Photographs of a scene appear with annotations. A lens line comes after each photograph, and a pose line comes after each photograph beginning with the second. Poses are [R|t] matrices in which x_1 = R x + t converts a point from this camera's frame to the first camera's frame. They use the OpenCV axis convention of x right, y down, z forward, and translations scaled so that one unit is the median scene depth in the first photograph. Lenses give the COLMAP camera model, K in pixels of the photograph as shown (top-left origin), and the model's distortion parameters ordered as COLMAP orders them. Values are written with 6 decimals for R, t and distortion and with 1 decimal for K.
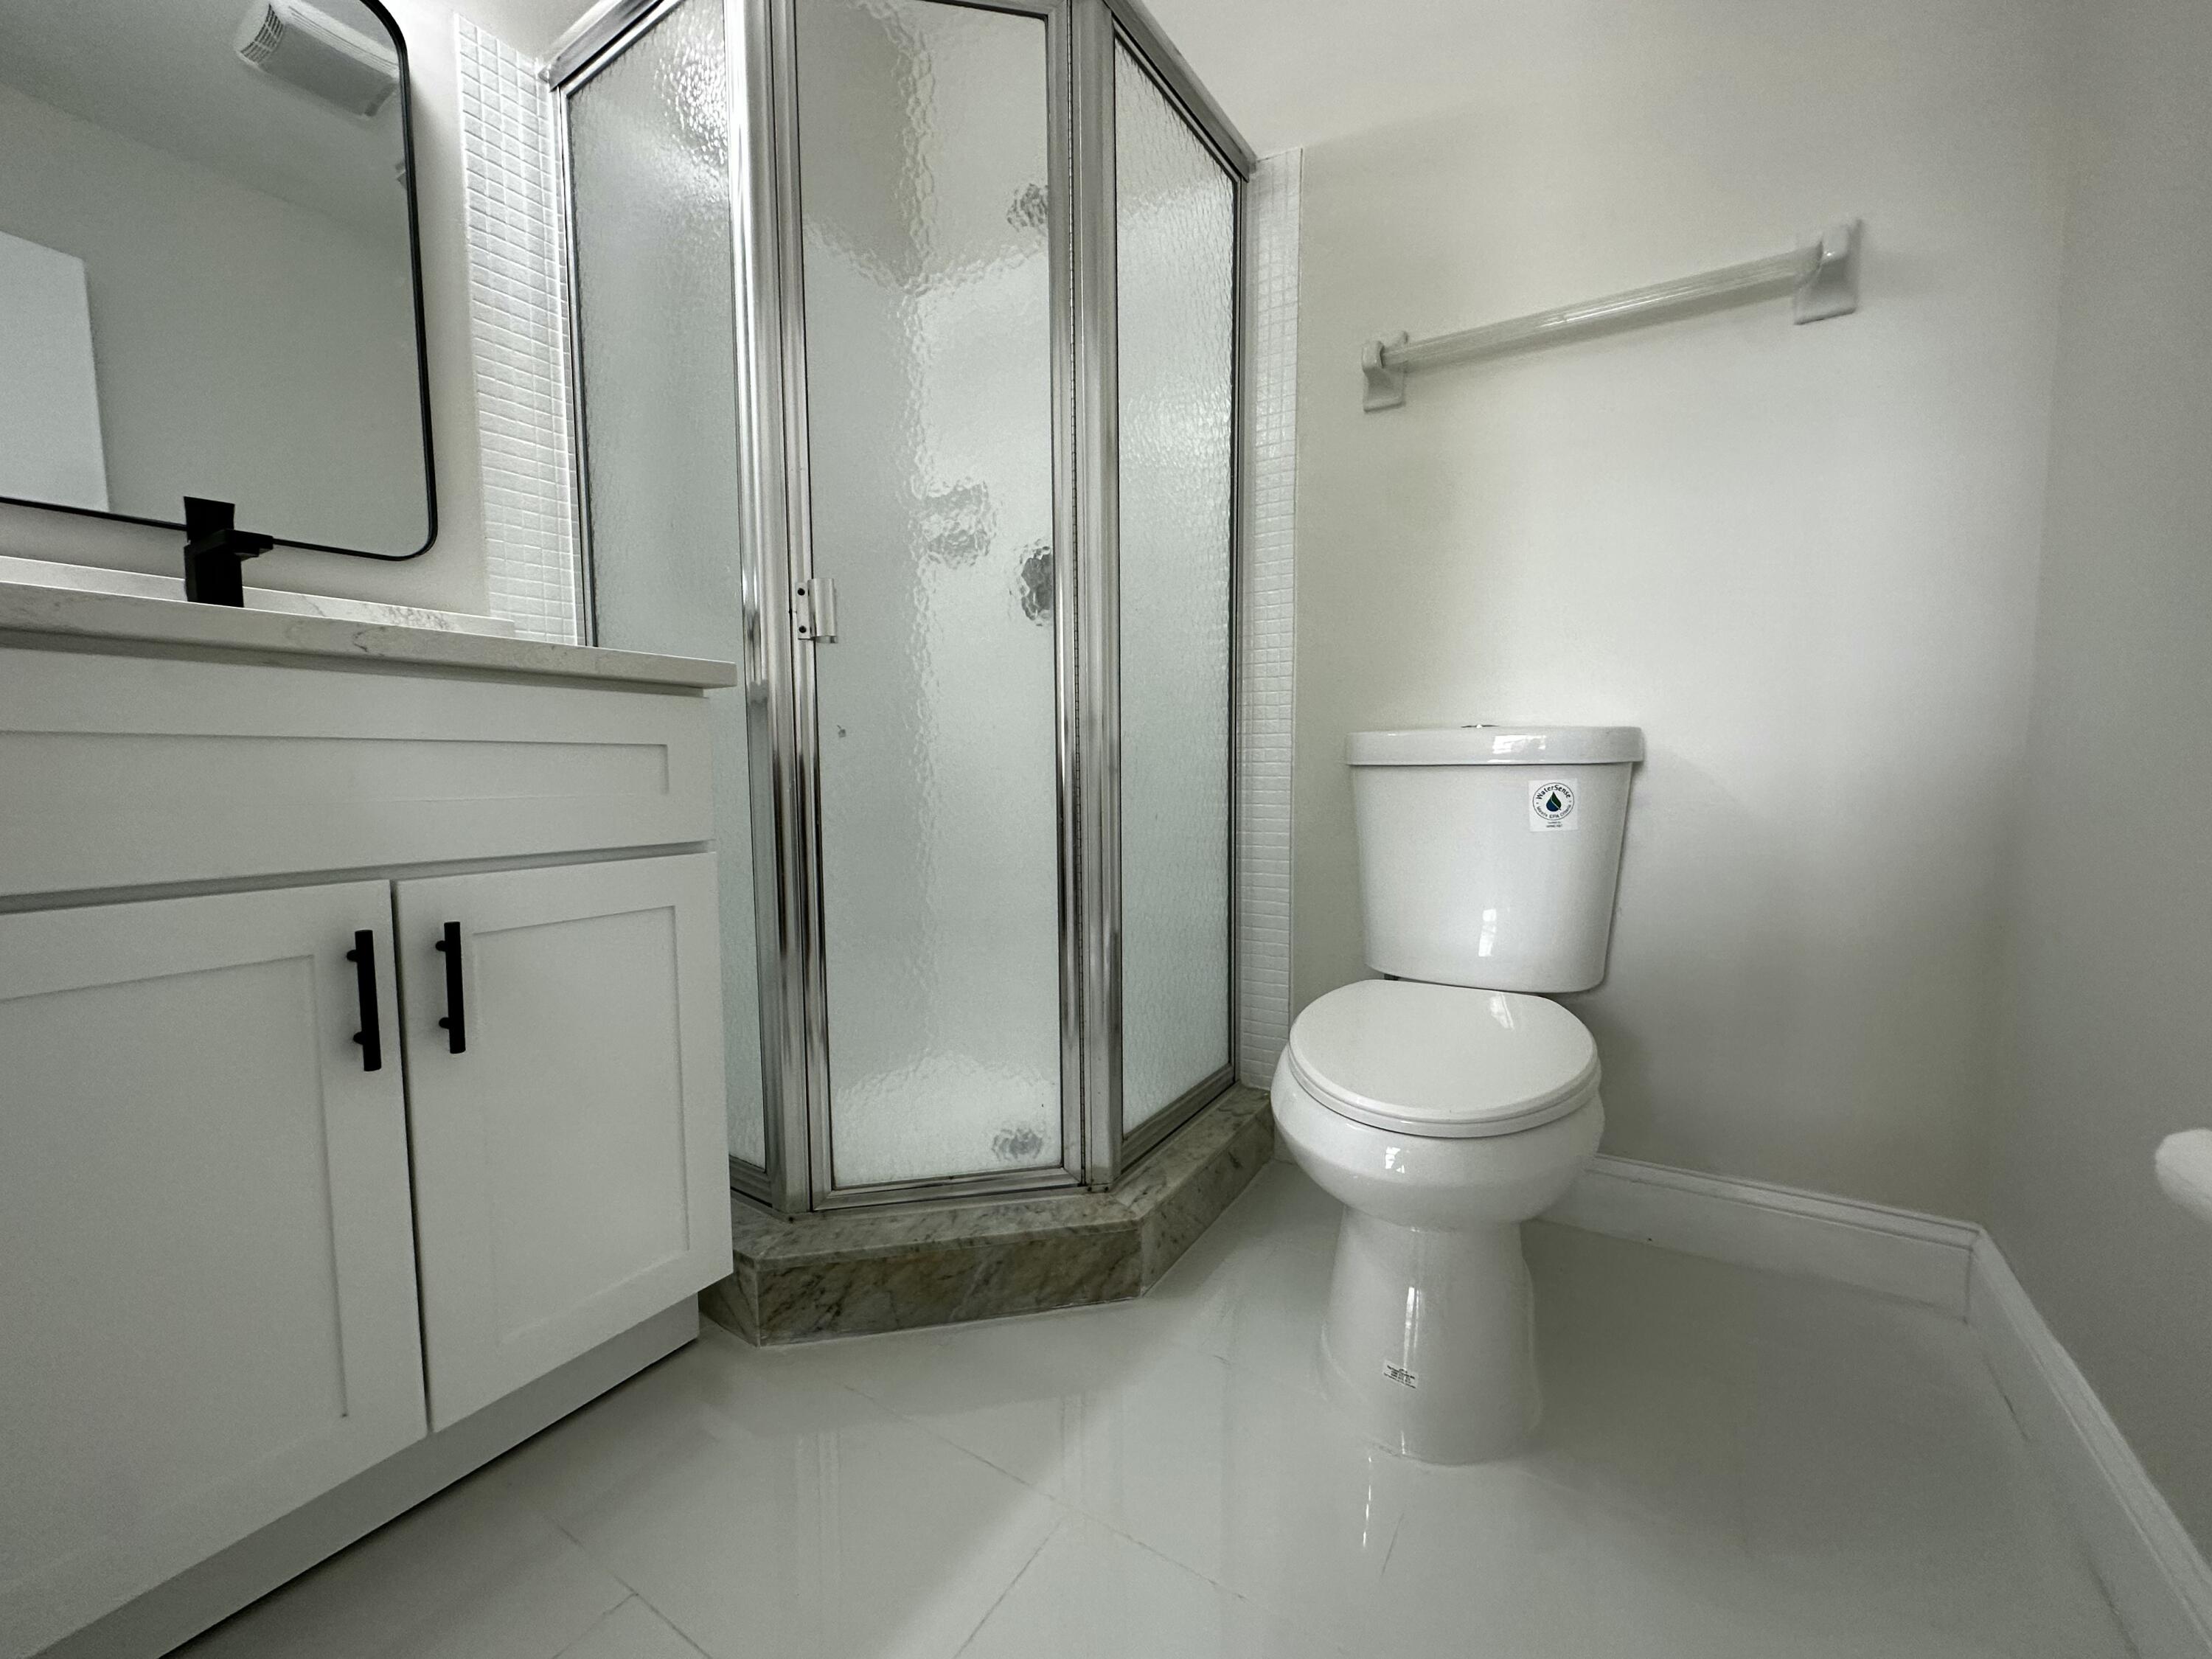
lens RADIAL K [[885.6, 0, 1106.0], [0, 885.6, 829.5], [0, 0, 1]] dist [-0.004095, 0.001046]
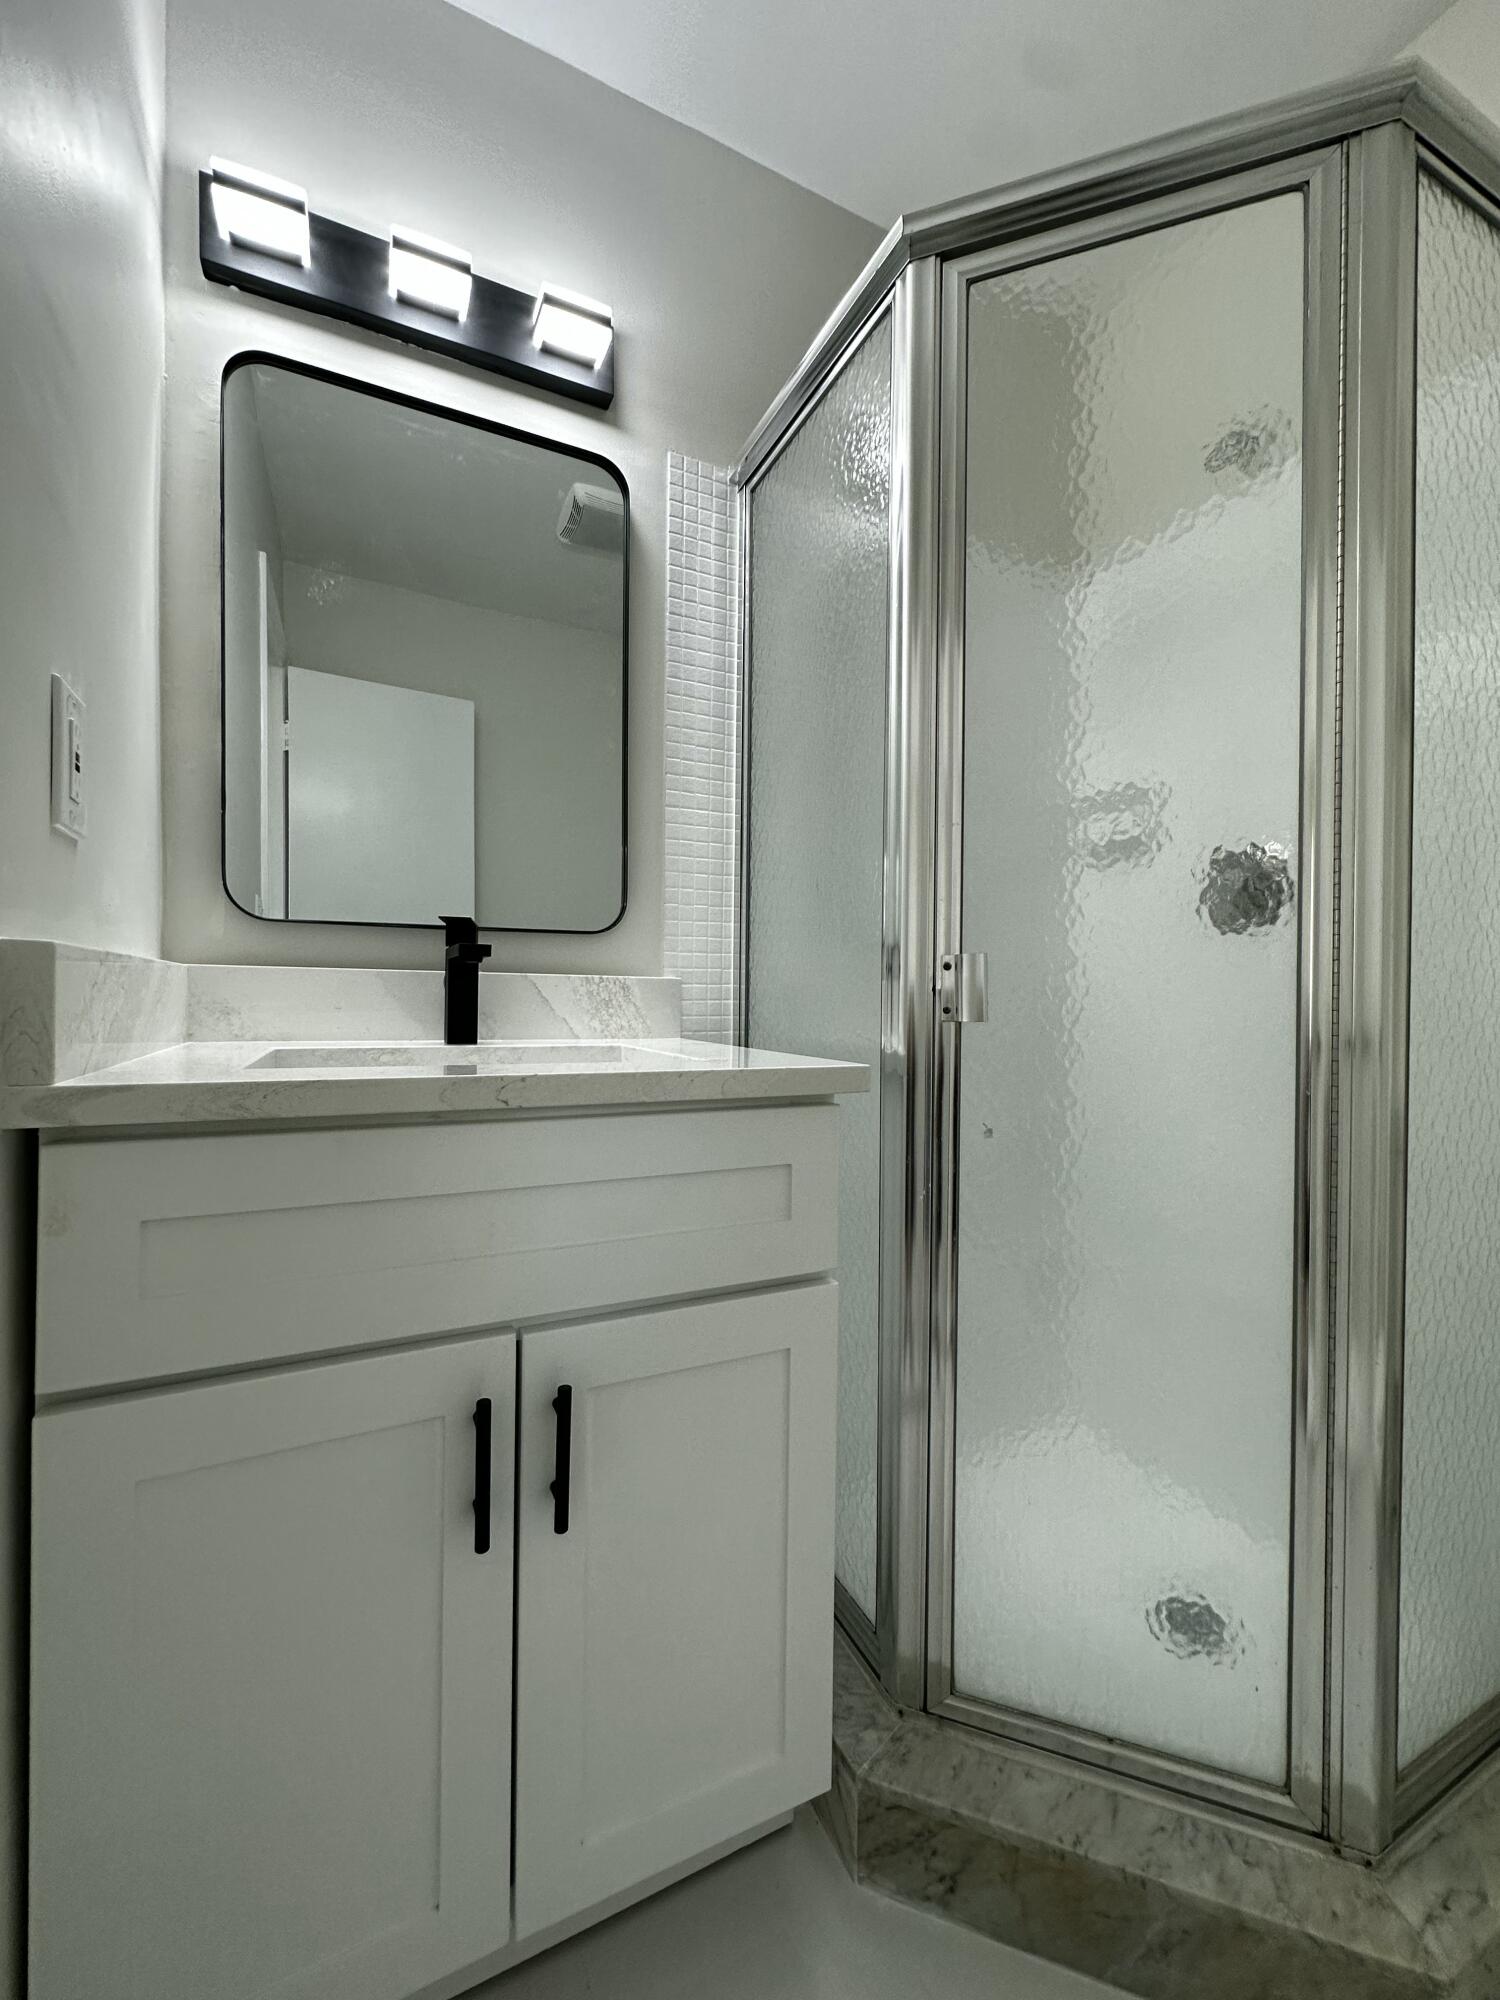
lens RADIAL K [[799.7, 0, 749.6], [0, 799.7, 988.5], [0, 0, 1]] dist [-0.005893, 0.000140]
pose [[0.848579, 0.017528, -0.528779, -0.095971], [-0.058173, 0.996482, -0.060324, -0.182125], [0.525861, 0.081950, 0.846613, 0.244207]]
